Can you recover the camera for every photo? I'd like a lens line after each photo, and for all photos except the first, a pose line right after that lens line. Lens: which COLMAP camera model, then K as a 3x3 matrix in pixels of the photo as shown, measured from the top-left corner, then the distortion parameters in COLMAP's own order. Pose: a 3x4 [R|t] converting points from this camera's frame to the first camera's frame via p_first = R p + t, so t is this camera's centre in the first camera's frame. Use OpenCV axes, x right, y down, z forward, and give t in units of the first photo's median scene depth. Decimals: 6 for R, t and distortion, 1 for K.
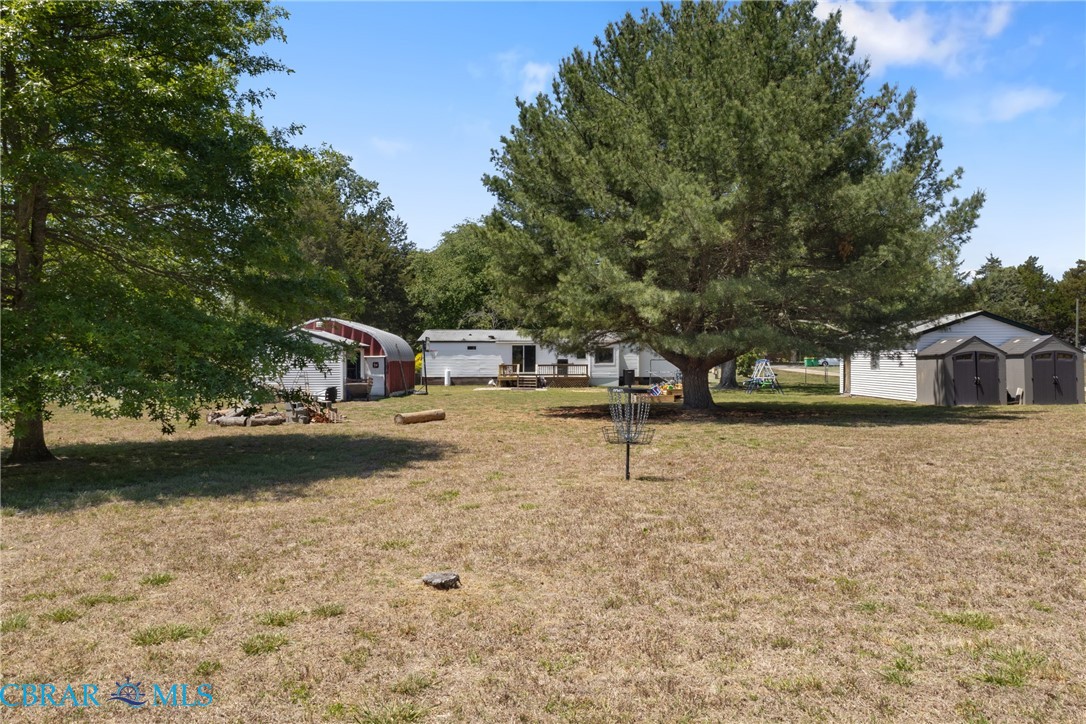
lens RADIAL K [[772.8, 0, 543.0], [0, 772.8, 362.0], [0, 0, 1]] dist [0.002161, 0.001001]
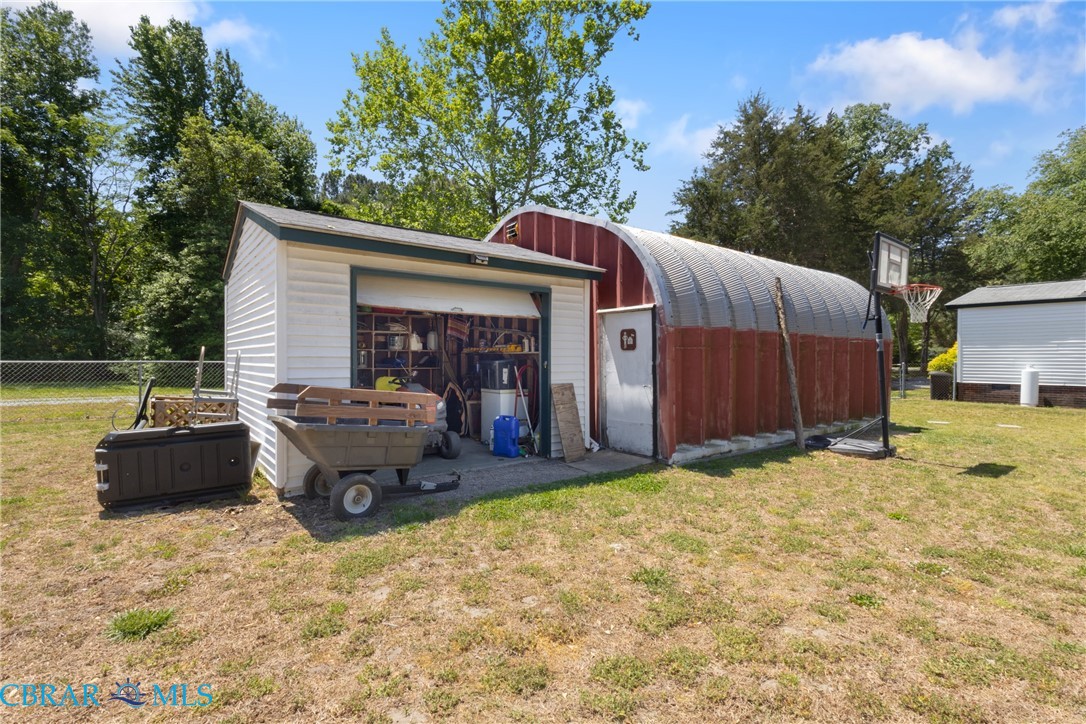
lens RADIAL K [[525.1, 0, 543.0], [0, 525.1, 362.0], [0, 0, 1]] dist [-0.000200, -0.000072]
pose [[0.617043, 0.005856, -0.786907, -0.060689], [-0.008113, 0.999967, 0.001079, 0.008299], [0.786887, 0.005718, 0.617070, 0.603519]]
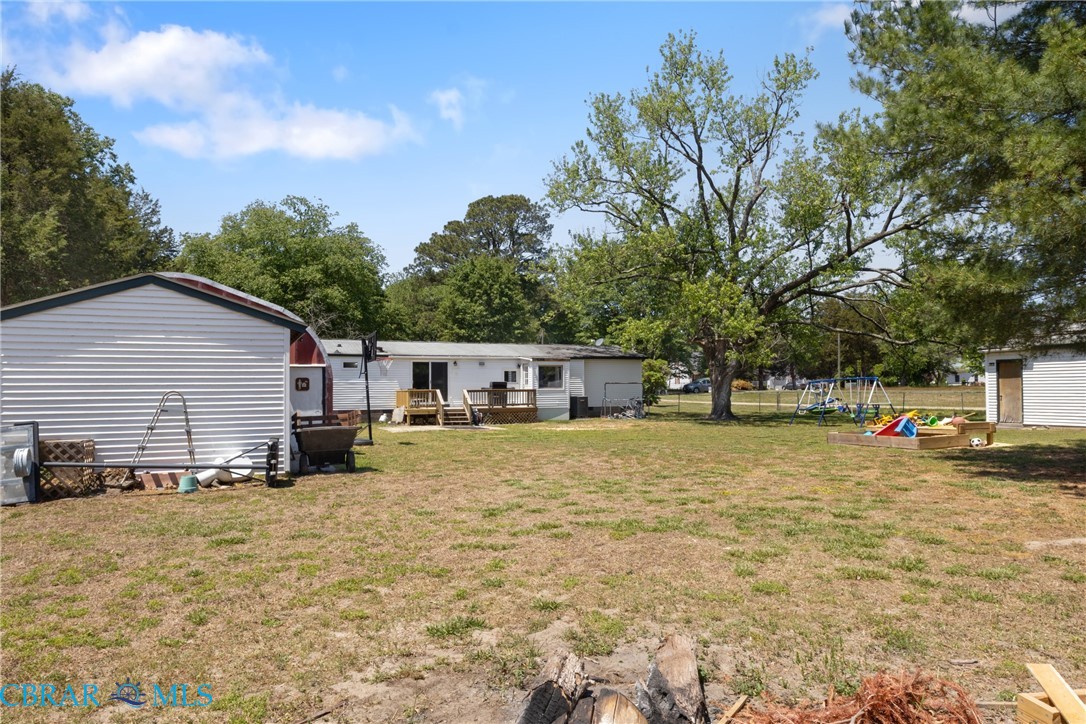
lens RADIAL K [[705.2, 0, 543.0], [0, 705.2, 362.0], [0, 0, 1]] dist [0.034558, 0.000088]
pose [[0.916001, 0.014328, 0.400919, -0.178718], [0.005109, 0.998864, -0.047369, 0.007875], [-0.401143, 0.045438, 0.914888, 0.390276]]
